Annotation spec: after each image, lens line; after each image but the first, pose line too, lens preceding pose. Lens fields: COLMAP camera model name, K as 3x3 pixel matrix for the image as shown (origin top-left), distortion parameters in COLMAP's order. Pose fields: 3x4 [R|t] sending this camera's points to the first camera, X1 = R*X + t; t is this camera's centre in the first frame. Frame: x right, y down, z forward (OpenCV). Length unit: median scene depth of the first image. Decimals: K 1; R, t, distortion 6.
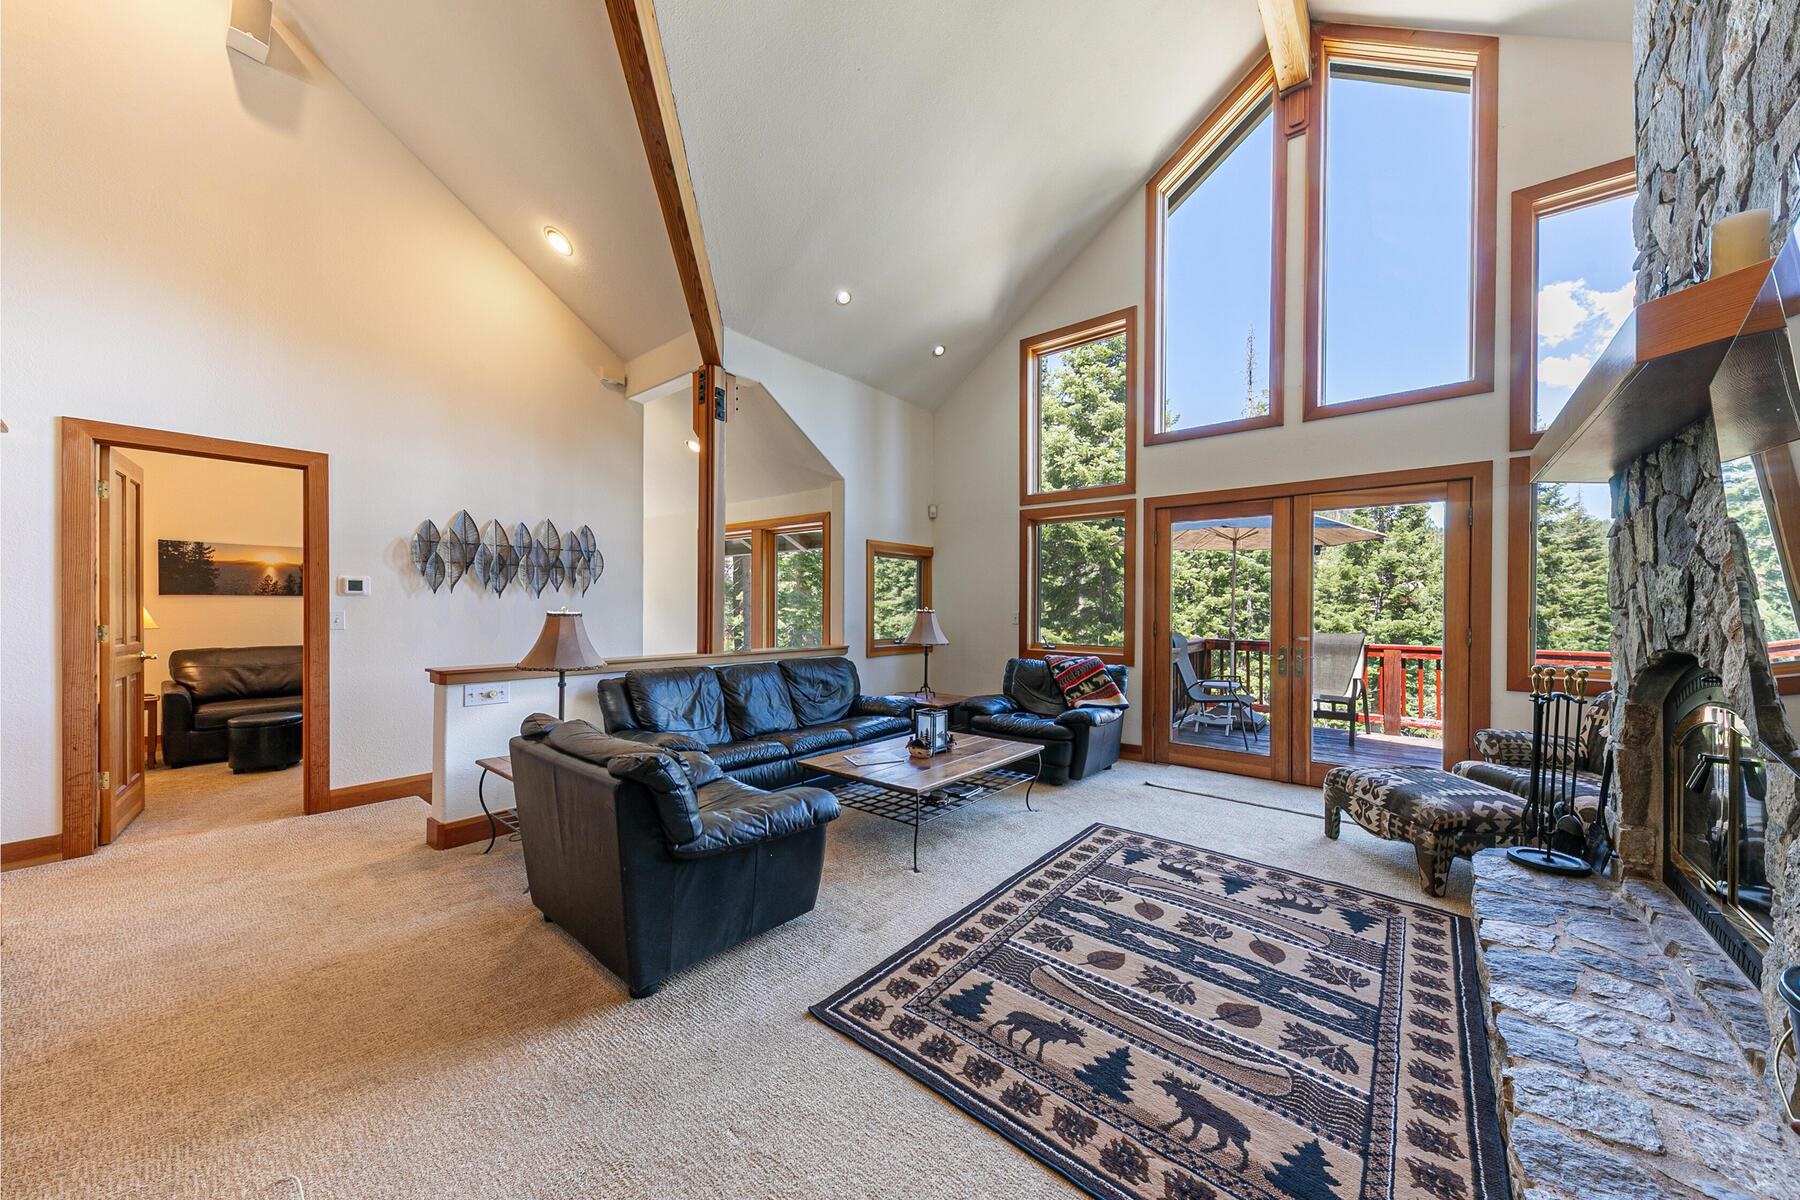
lens RADIAL K [[627.1, 0, 901.8], [0, 627.1, 613.6], [0, 0, 1]] dist [0.014109, -0.005058]
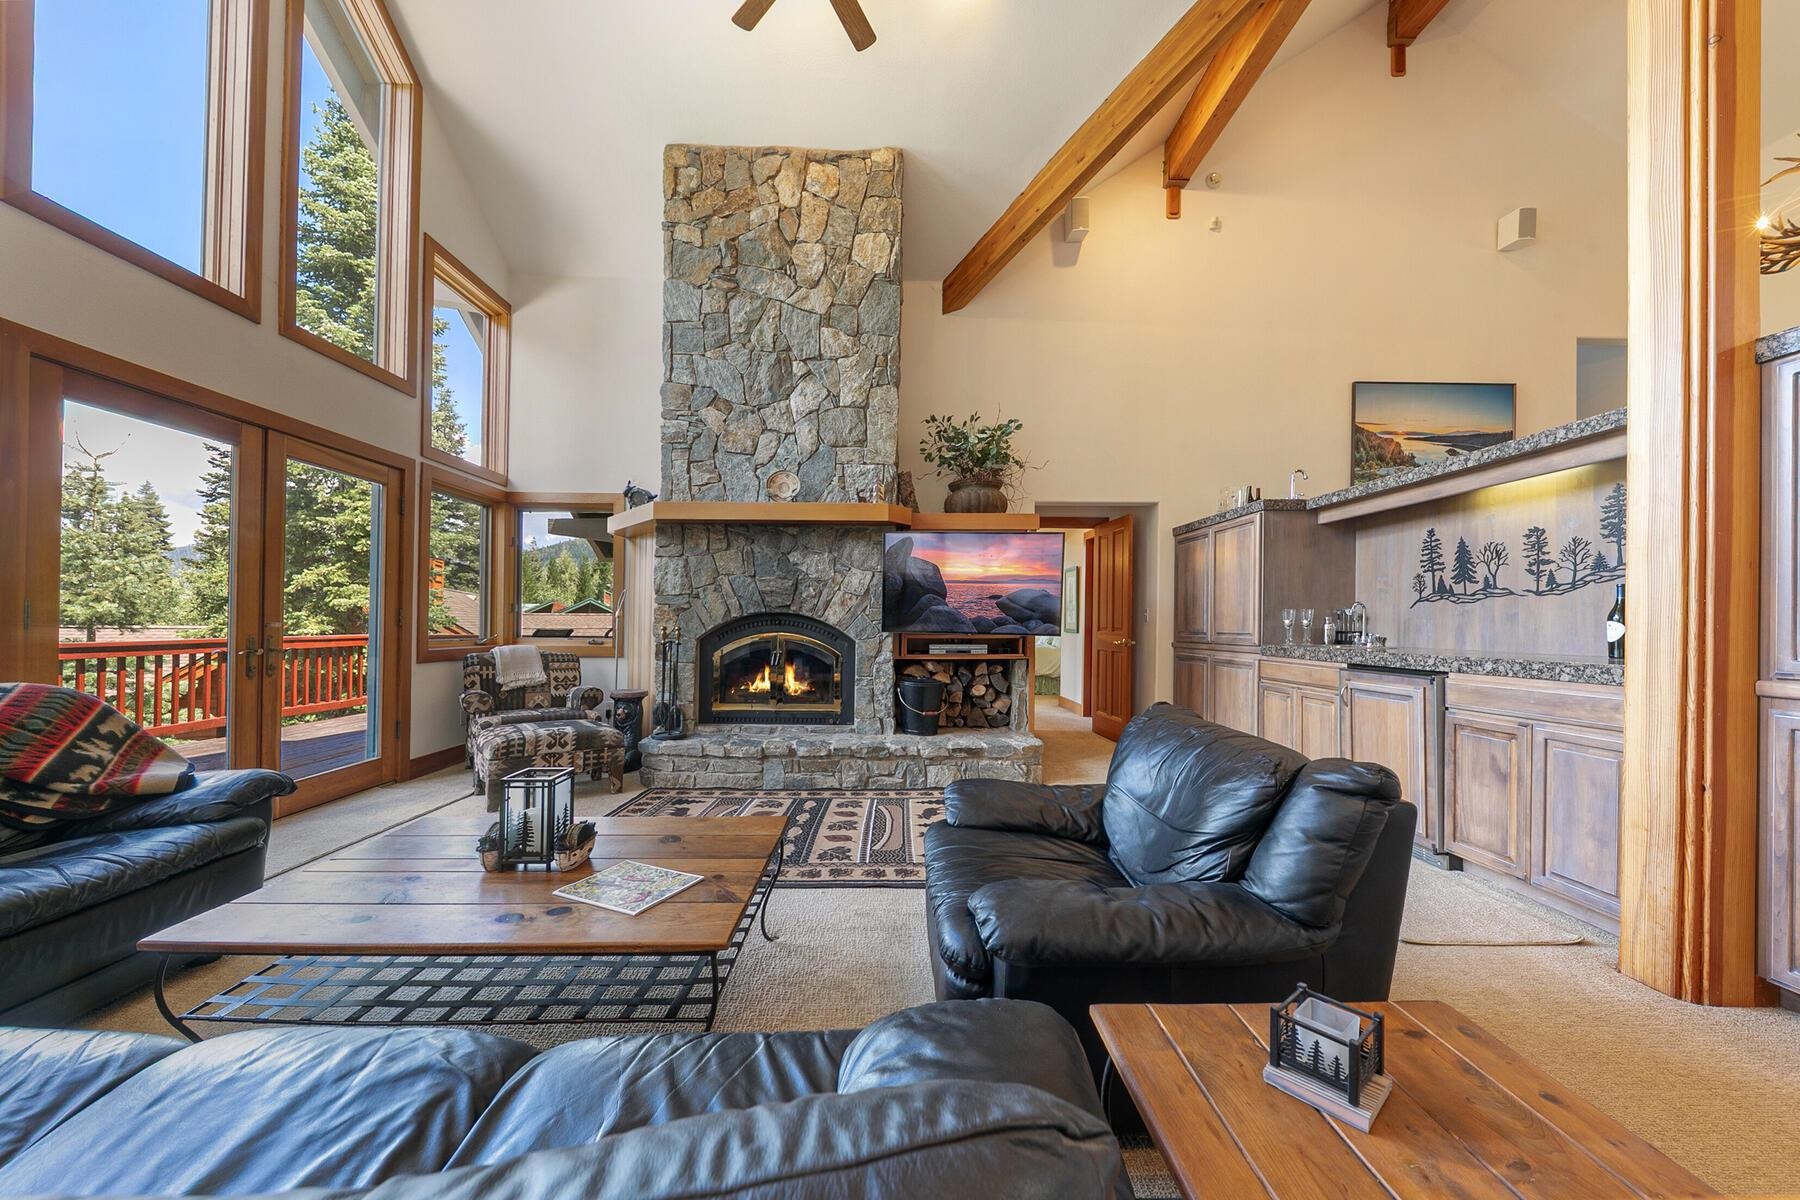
lens RADIAL K [[627.1, 0, 901.8], [0, 627.1, 613.6], [0, 0, 1]] dist [0.014109, -0.005058]
pose [[-0.665051, 0.004913, 0.746782, -0.802690], [0.003476, 0.999988, -0.003484, 0.057944], [-0.746790, 0.000279, -0.665060, 1.807310]]
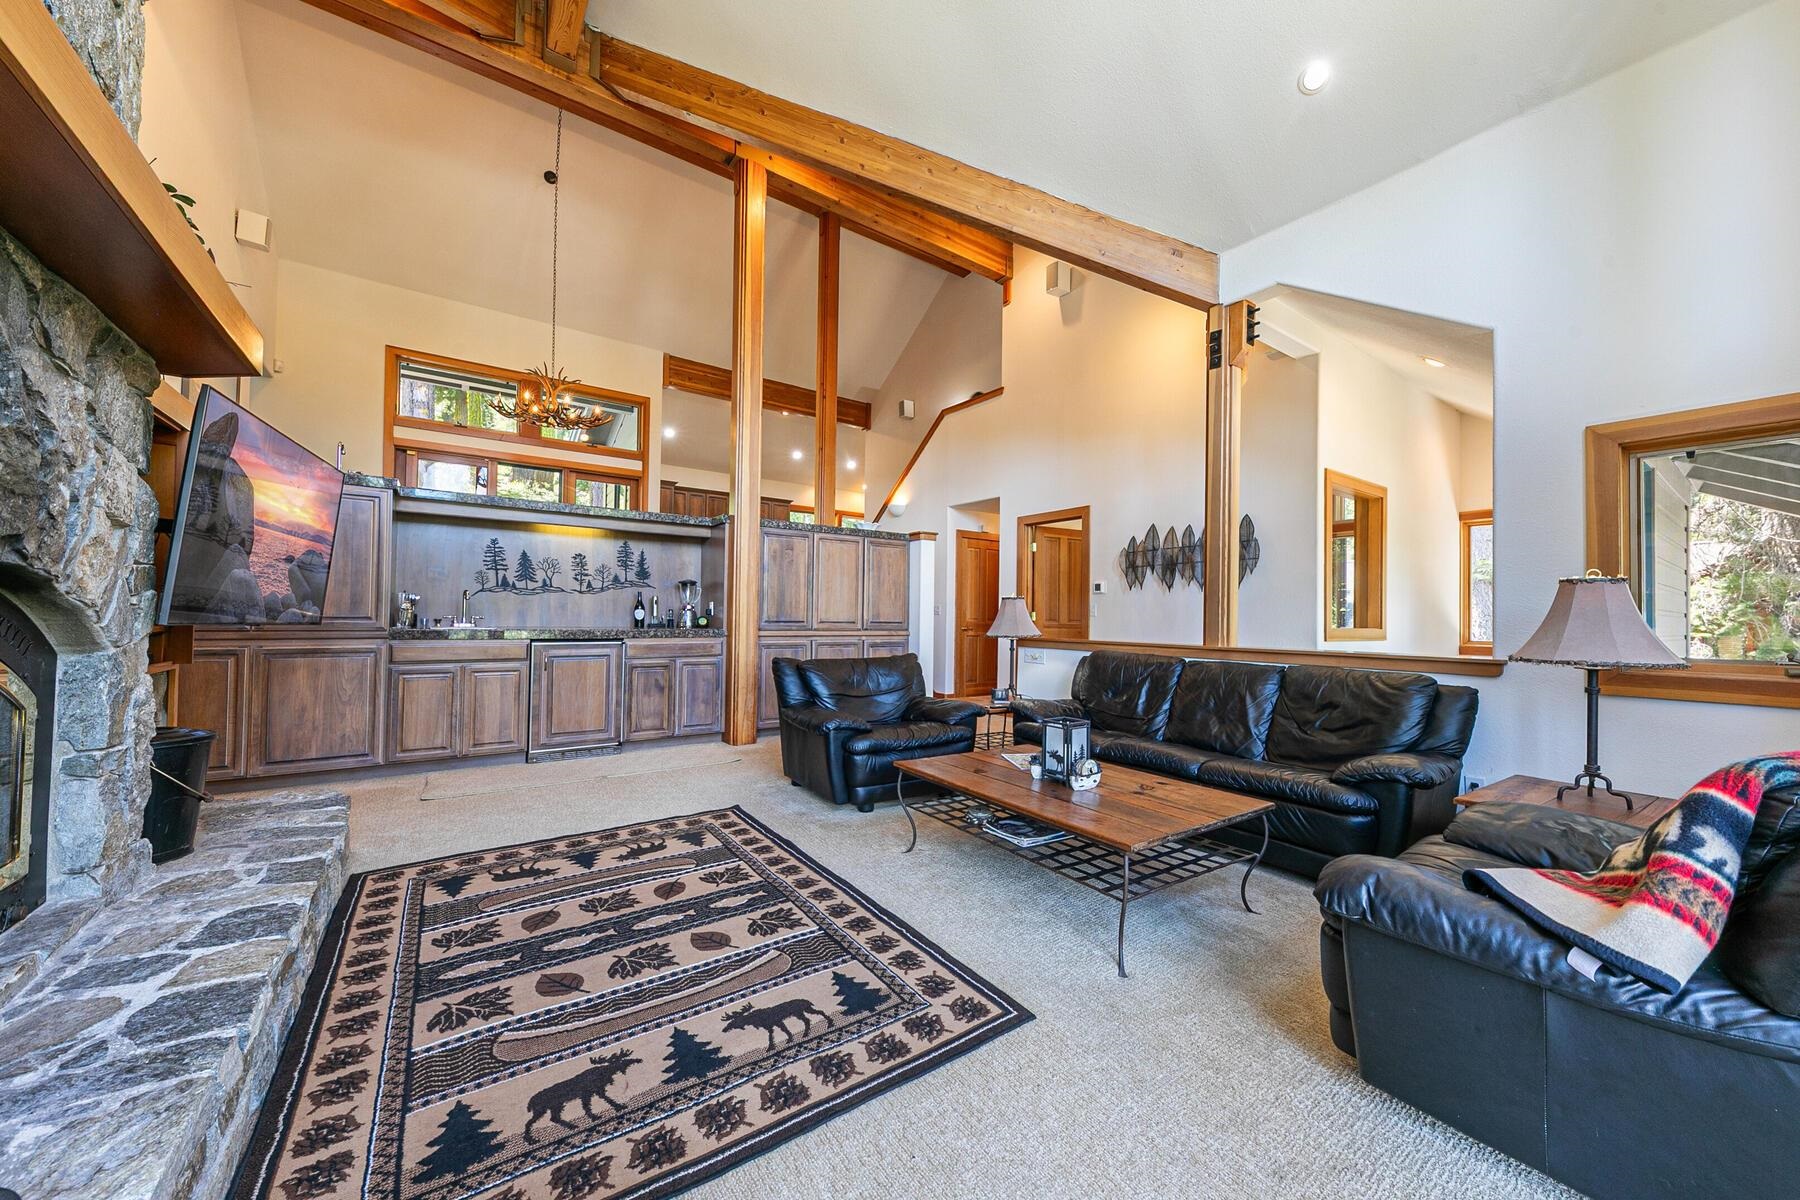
lens RADIAL K [[627.1, 0, 901.8], [0, 627.1, 613.6], [0, 0, 1]] dist [0.014109, -0.005058]
pose [[-0.257564, -0.011520, -0.966192, 1.258127], [-0.028424, 0.999587, -0.004341, 0.069796], [0.965843, 0.026345, -0.257785, 1.635419]]
